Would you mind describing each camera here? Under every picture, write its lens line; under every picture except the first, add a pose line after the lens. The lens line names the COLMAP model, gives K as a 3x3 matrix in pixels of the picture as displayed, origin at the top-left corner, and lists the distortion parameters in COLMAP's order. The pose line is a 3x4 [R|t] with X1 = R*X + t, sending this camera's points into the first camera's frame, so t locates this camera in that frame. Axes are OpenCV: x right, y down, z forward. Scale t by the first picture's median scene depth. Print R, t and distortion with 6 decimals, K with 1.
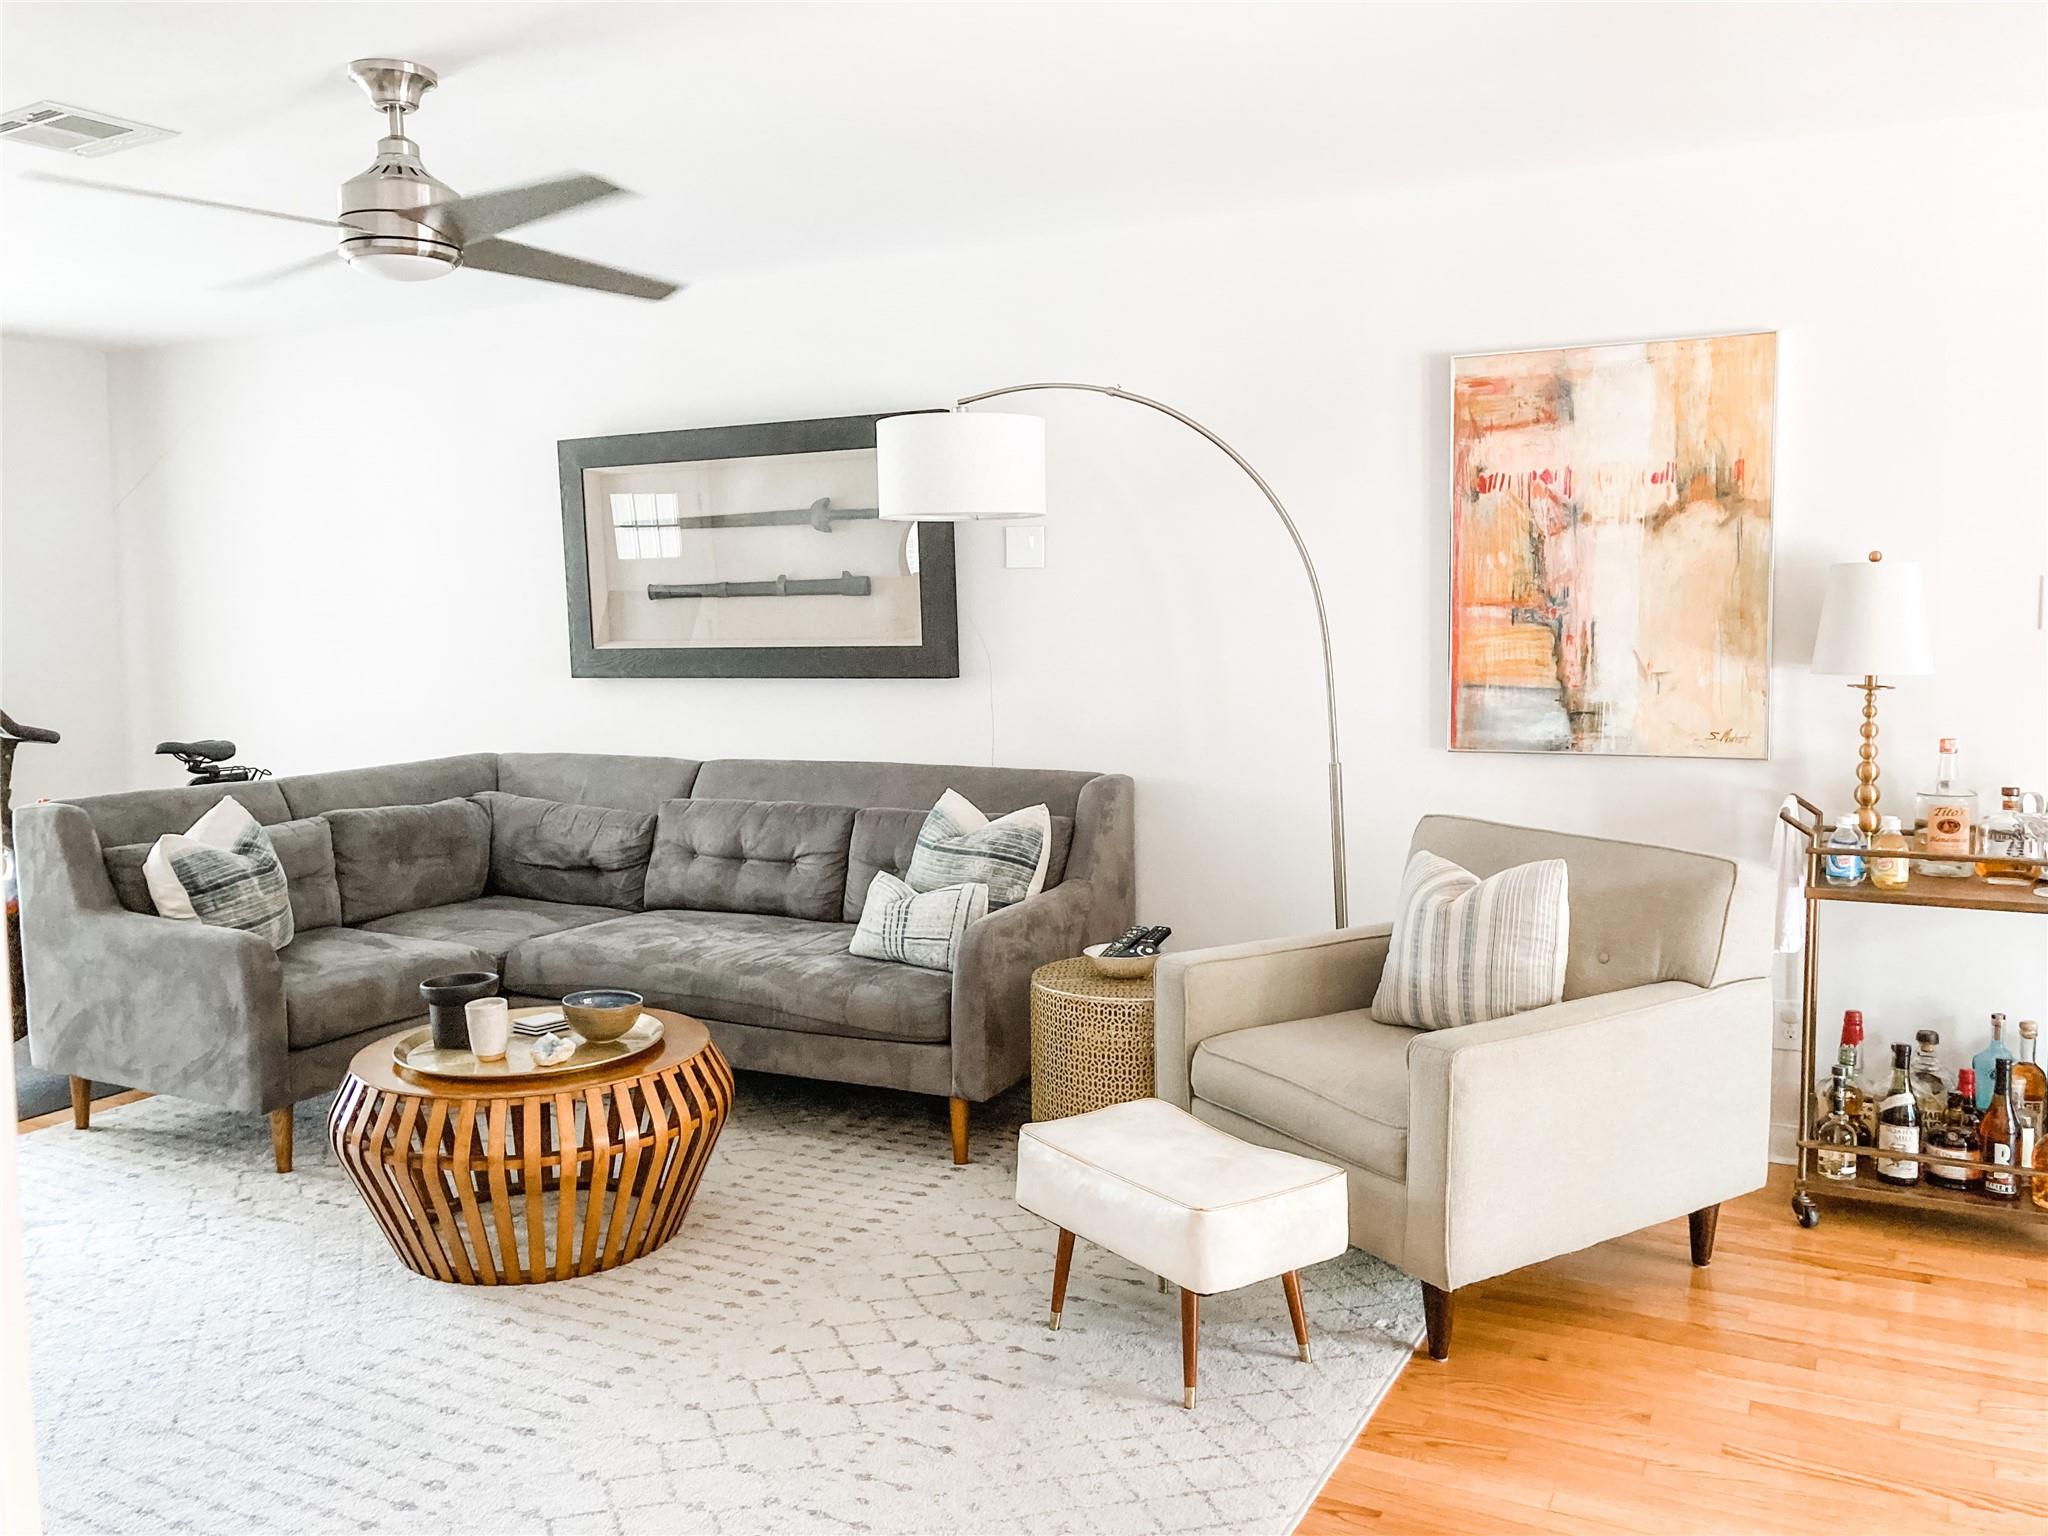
lens RADIAL K [[1706.6, 0, 1024.0], [0, 1706.6, 768.0], [0, 0, 1]] dist [0.002359, -0.000496]
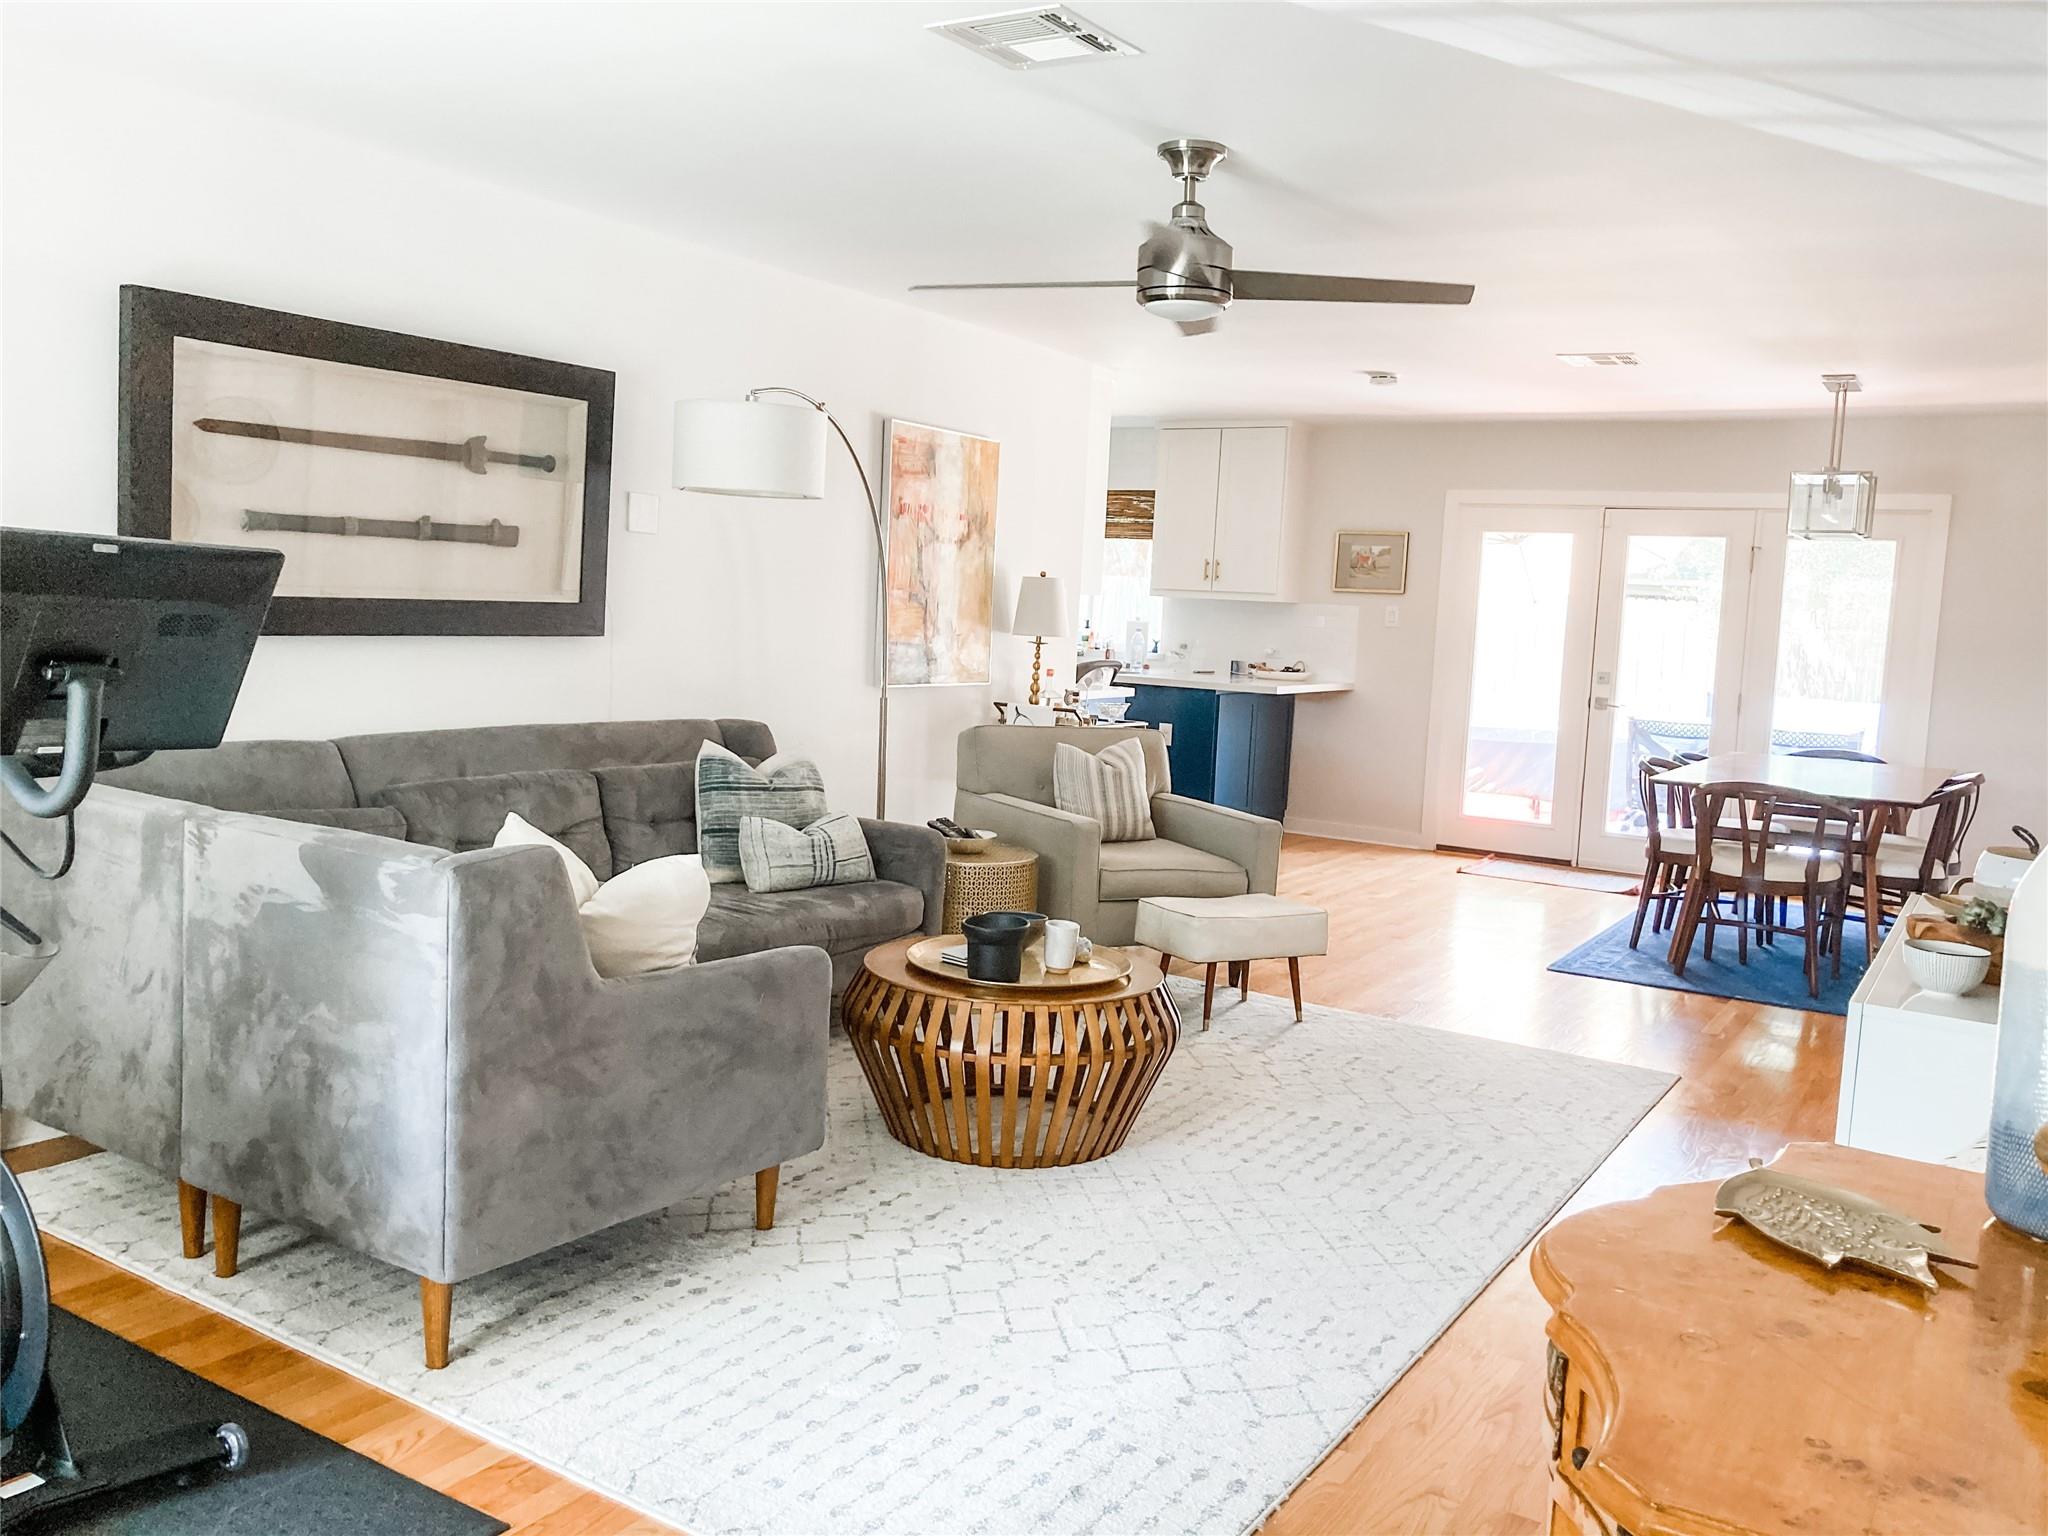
lens RADIAL K [[1682.8, 0, 1026.8], [0, 1682.8, 744.5], [0, 0, 1]] dist [0.004691, 0.002131]
pose [[0.065525, -0.065600, 0.995692, -1.233155], [0.042044, 0.997132, 0.062928, -0.047504], [-0.996965, 0.037740, 0.068095, 0.803832]]
